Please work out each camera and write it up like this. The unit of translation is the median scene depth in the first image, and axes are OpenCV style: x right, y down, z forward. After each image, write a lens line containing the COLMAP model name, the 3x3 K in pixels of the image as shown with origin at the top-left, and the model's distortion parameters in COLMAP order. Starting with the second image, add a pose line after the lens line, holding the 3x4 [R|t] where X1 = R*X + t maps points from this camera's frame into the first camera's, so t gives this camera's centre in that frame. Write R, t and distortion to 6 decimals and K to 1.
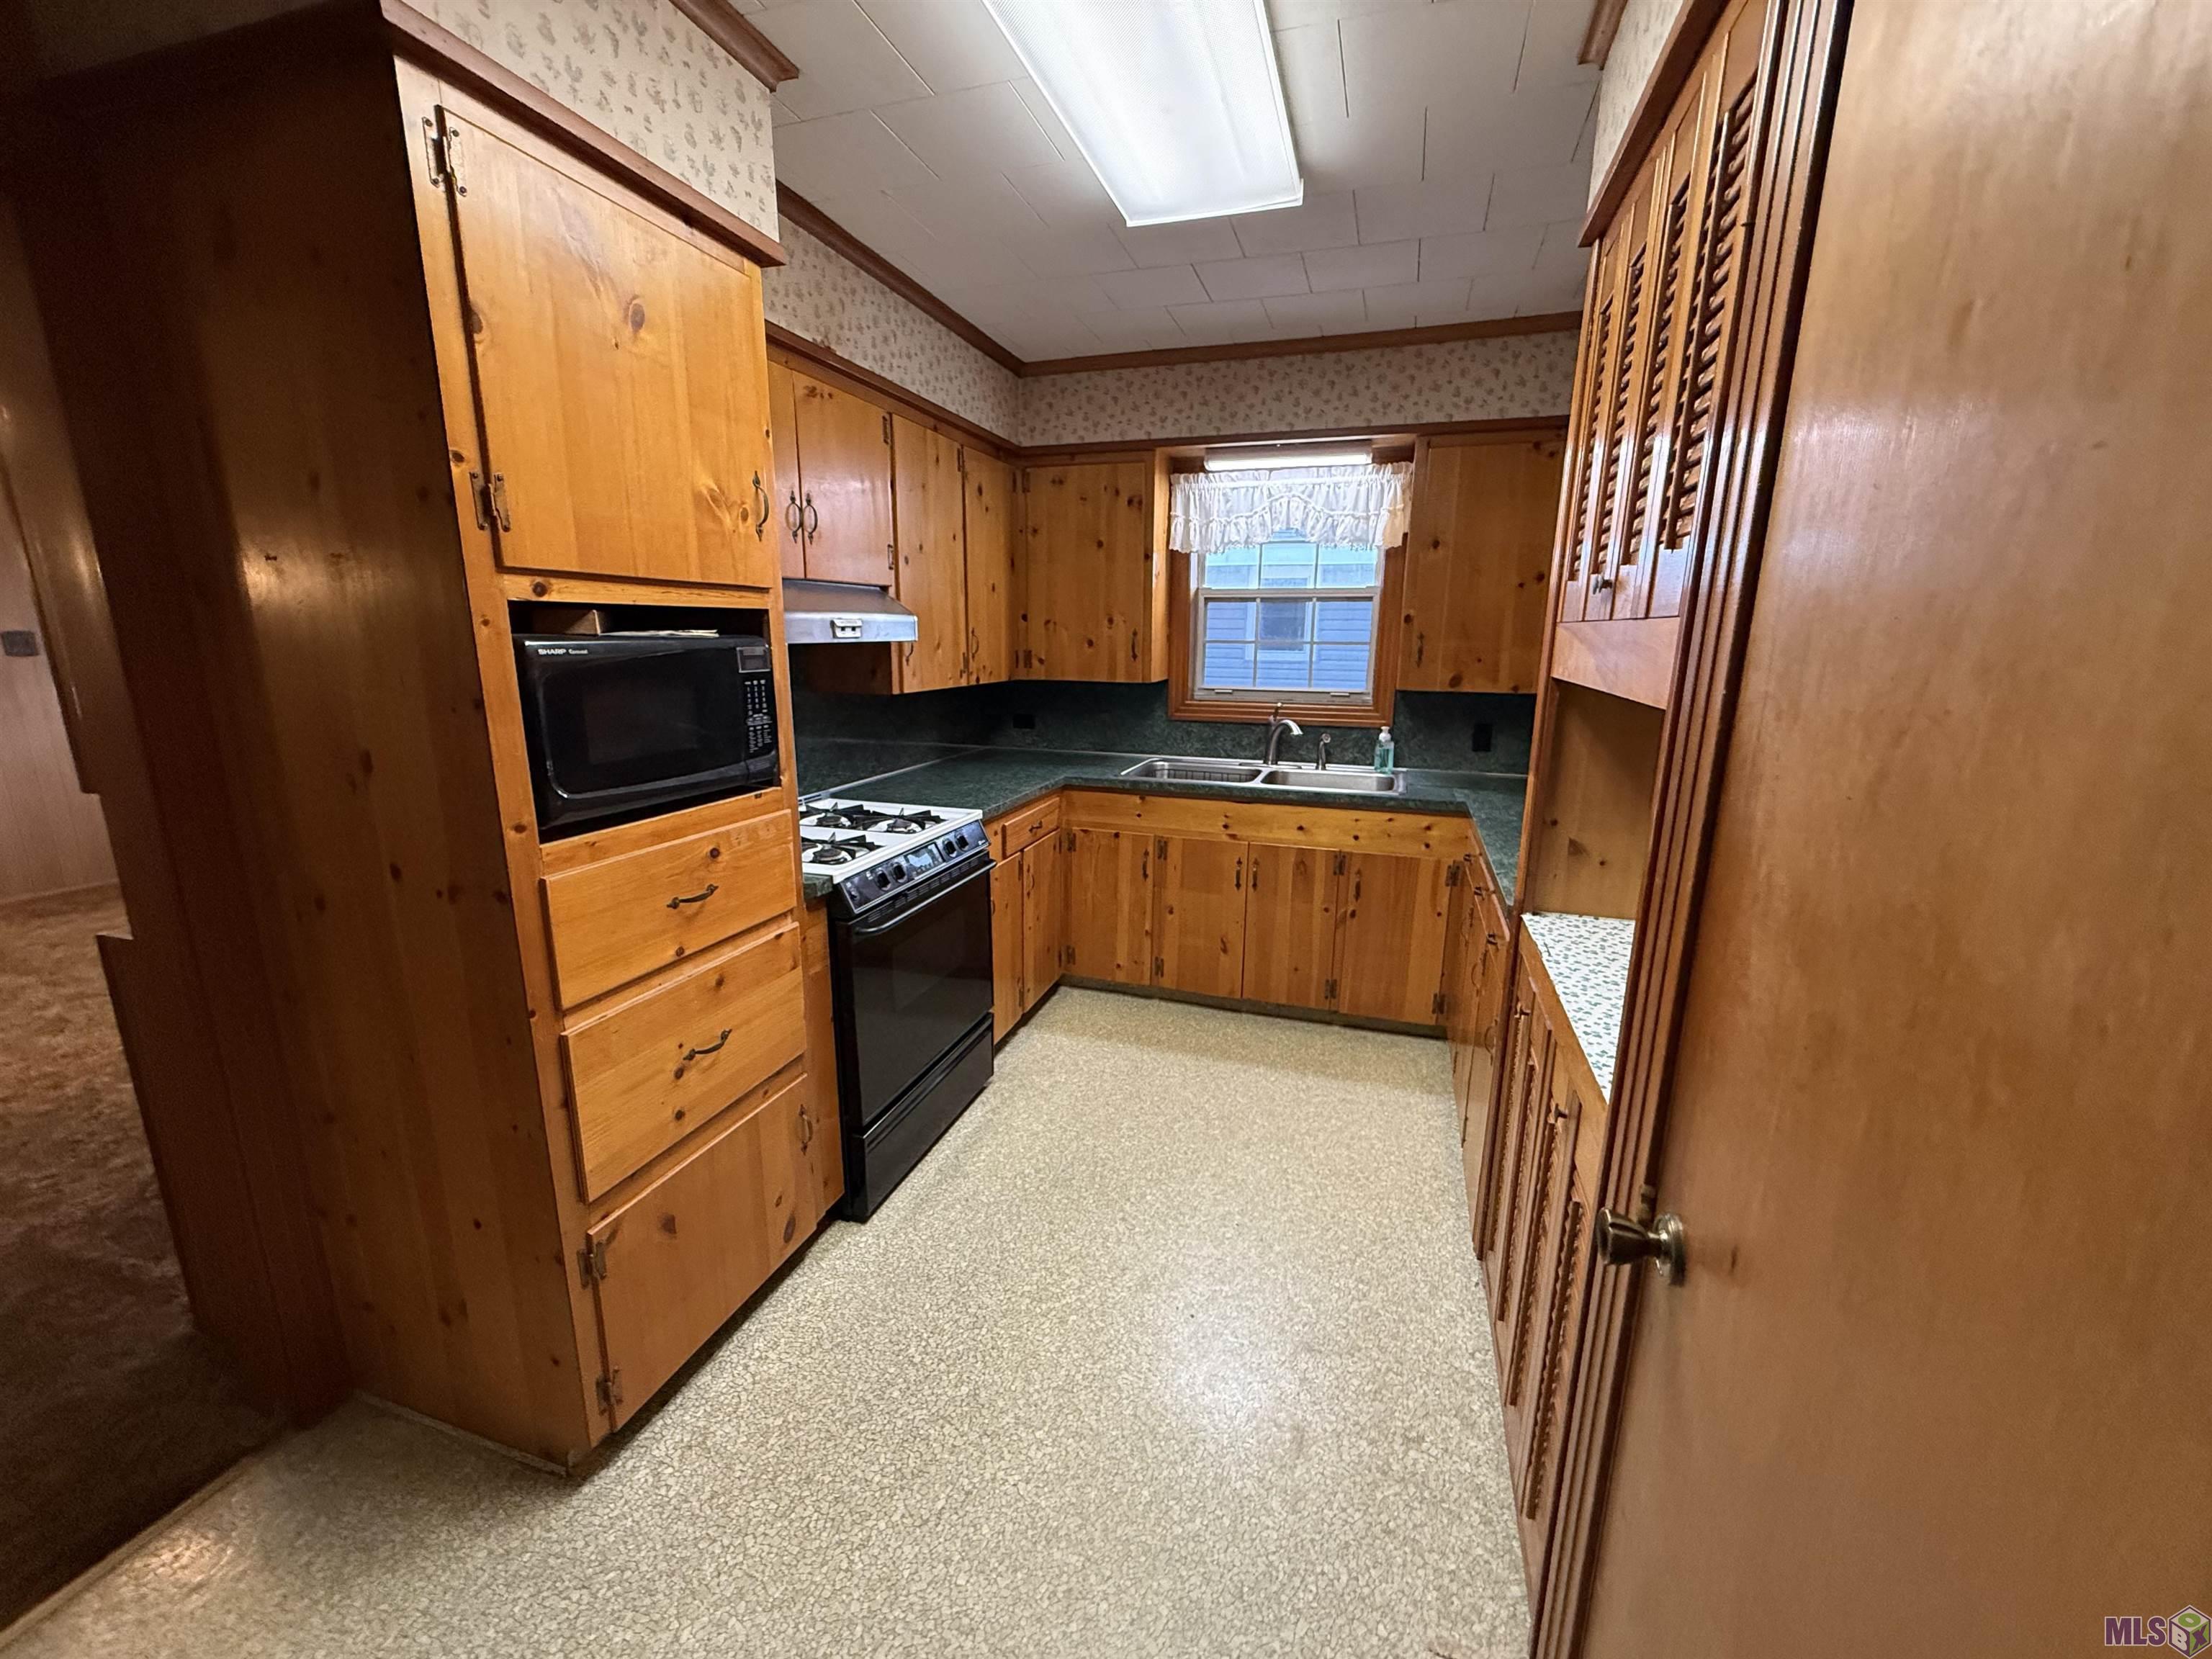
lens RADIAL K [[884.8, 0, 1102.7], [0, 884.8, 831.0], [0, 0, 1]] dist [-0.000359, -0.000129]
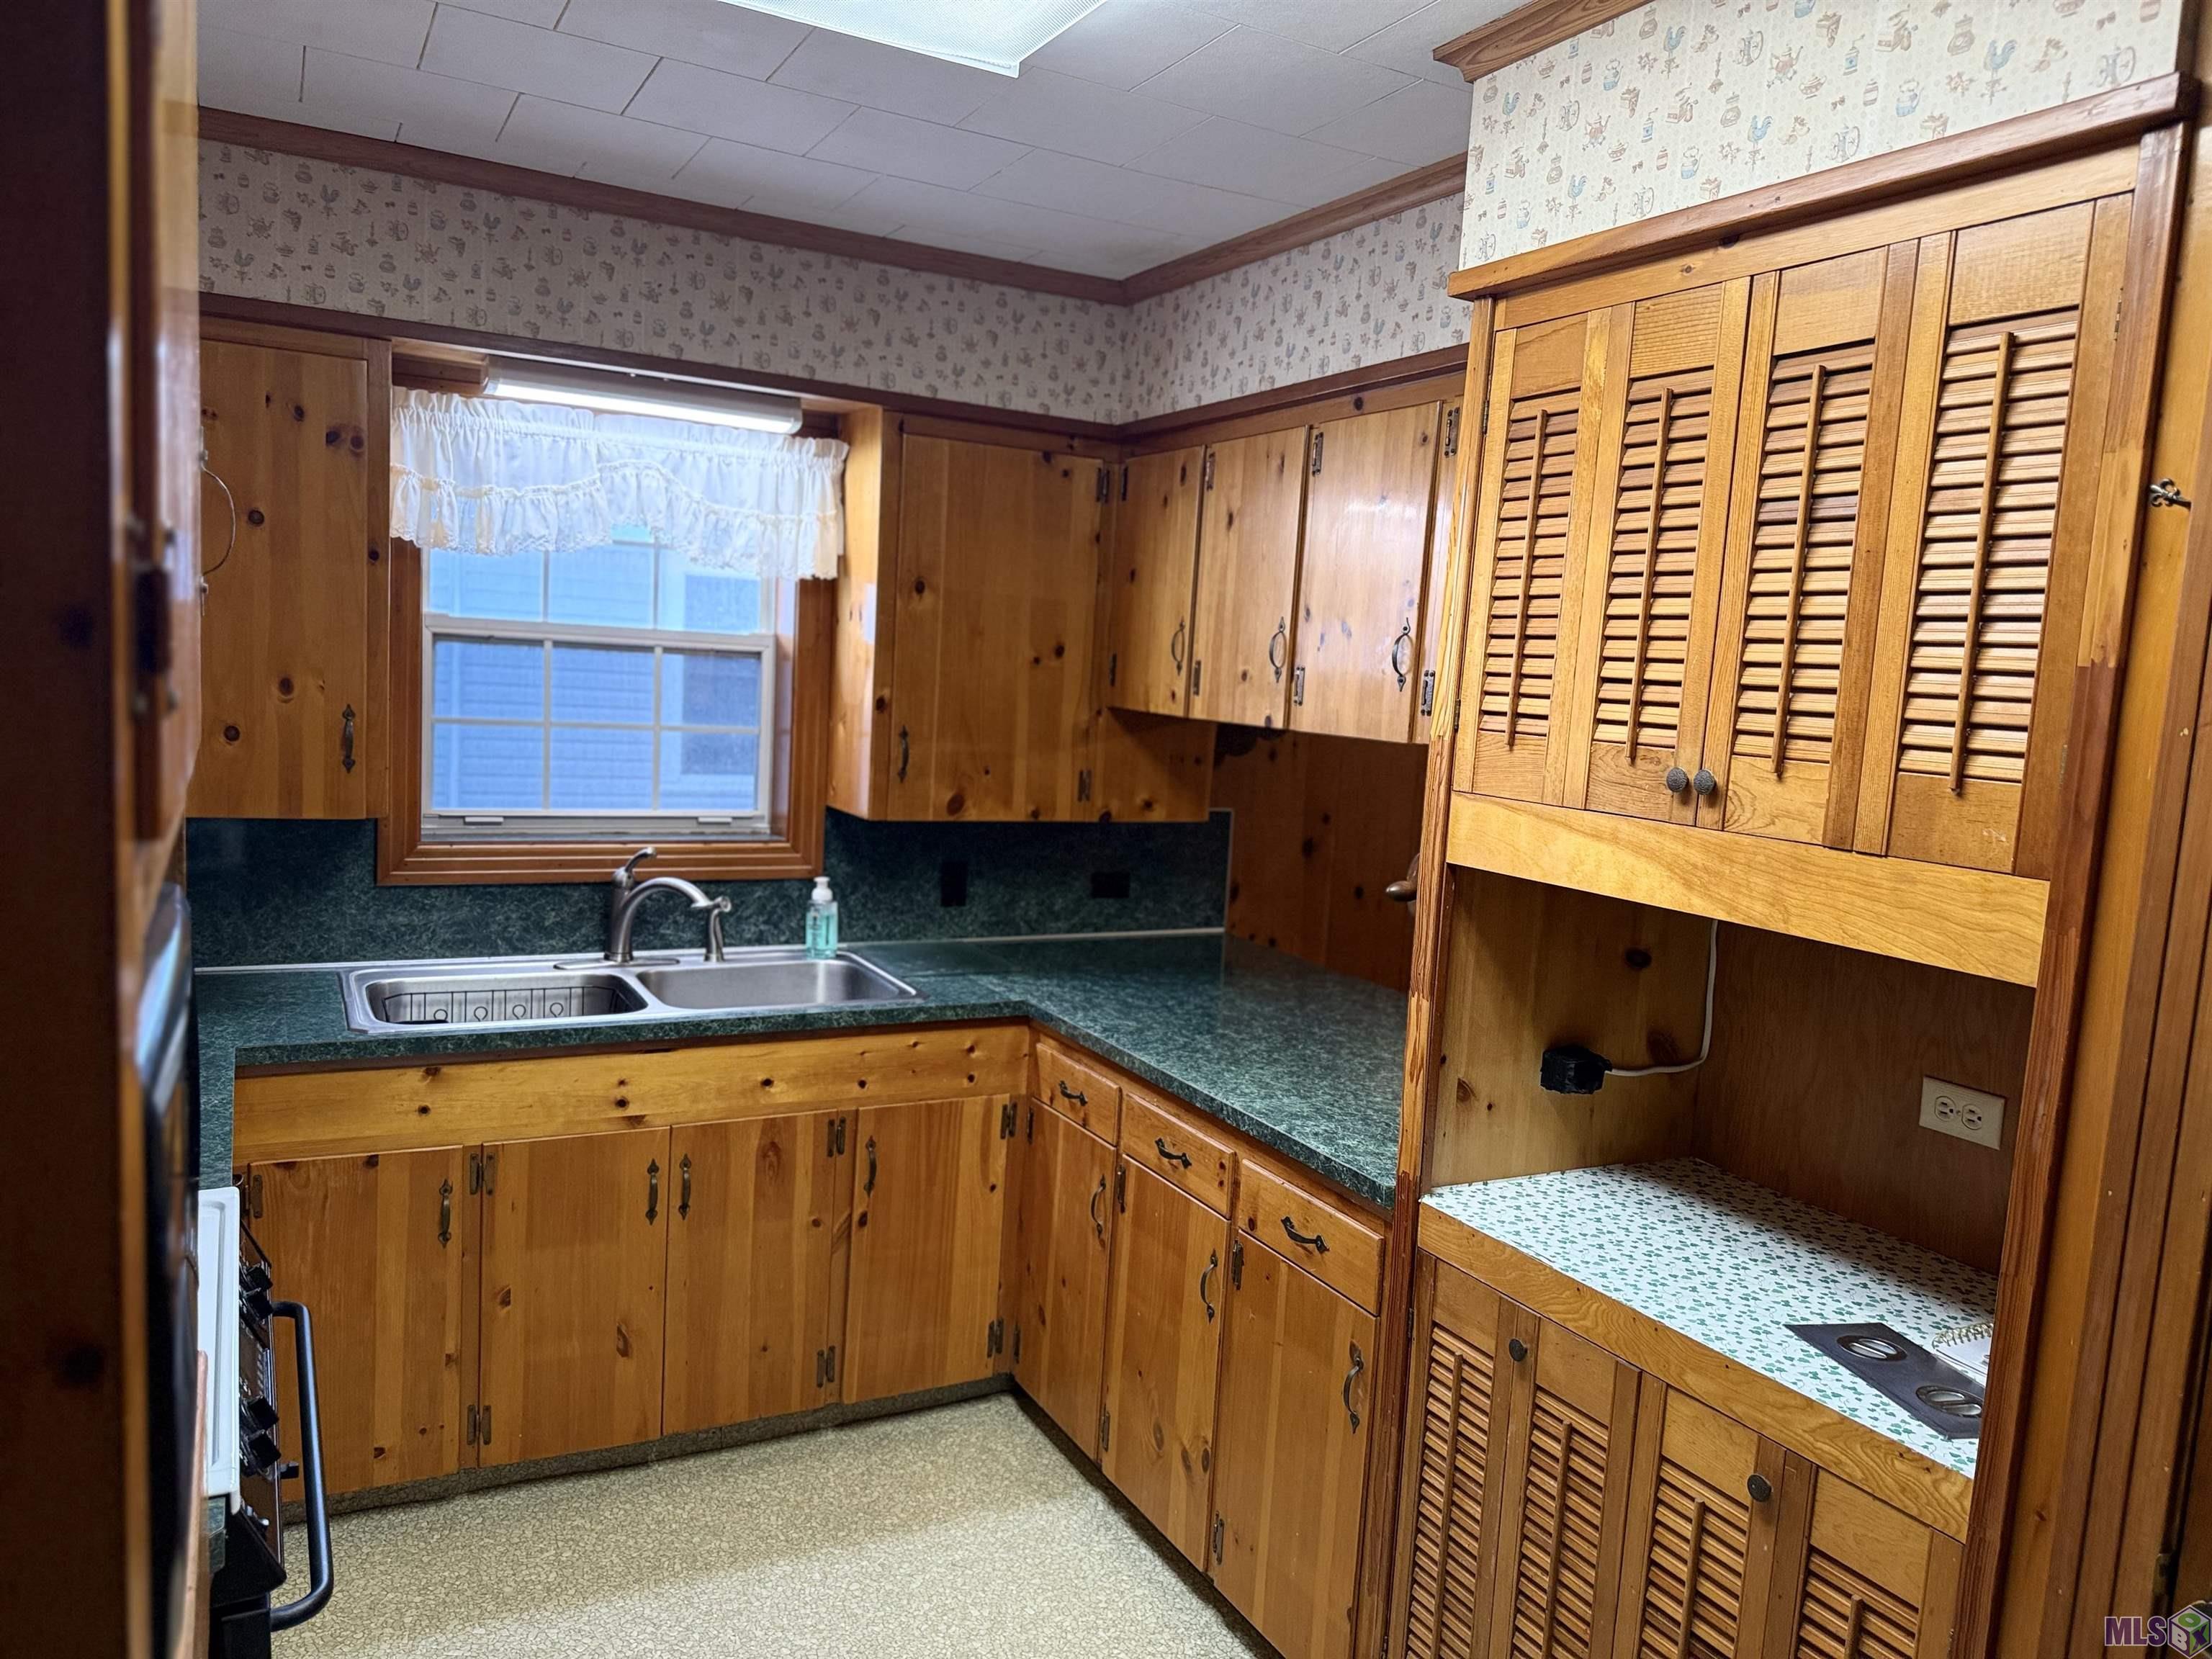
lens RADIAL K [[1548.9, 0, 1108.1], [0, 1548.9, 836.0], [0, 0, 1]] dist [0.149073, -0.295459]
pose [[0.688265, -0.050101, 0.723728, -0.333095], [0.109957, 0.993291, -0.035807, -0.100275], [-0.717078, 0.104224, 0.689156, 0.178505]]
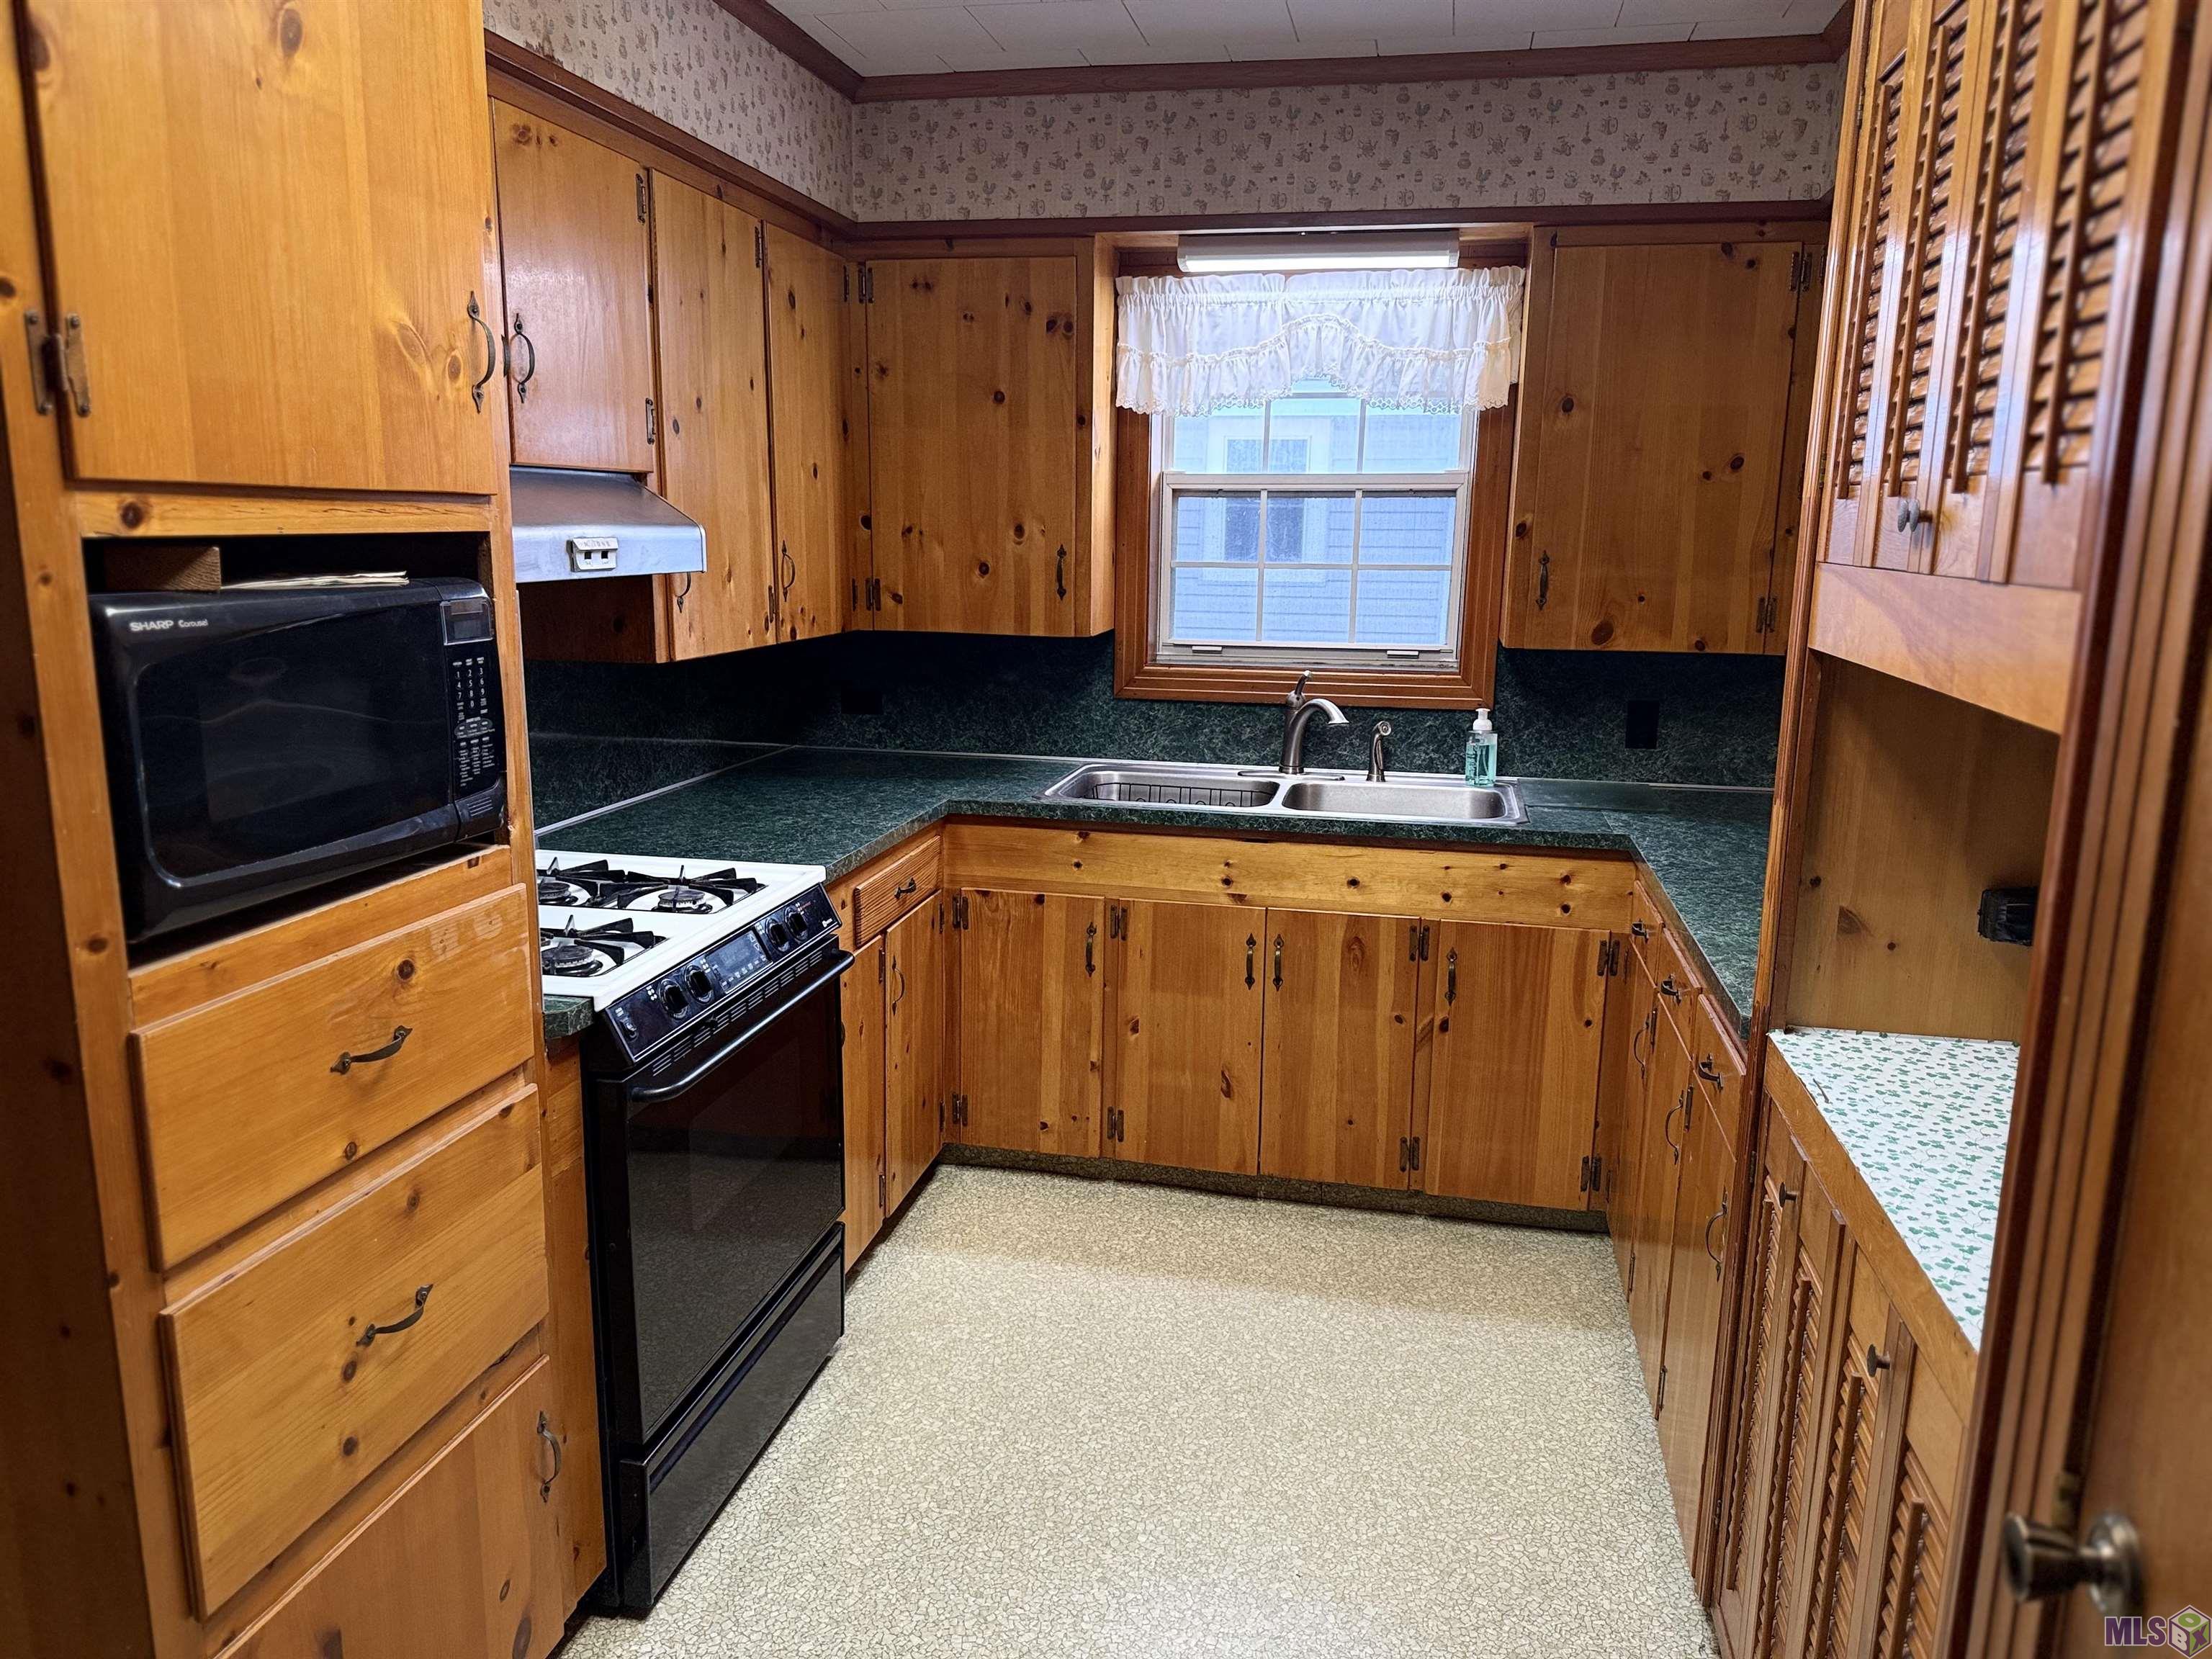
lens RADIAL K [[1548.9, 0, 1108.1], [0, 1548.9, 836.0], [0, 0, 1]] dist [0.149073, -0.295459]
pose [[0.993703, -0.017010, 0.110744, -0.057487], [0.019520, 0.999576, -0.021617, -0.015648], [-0.110329, 0.023643, 0.993614, -0.020890]]
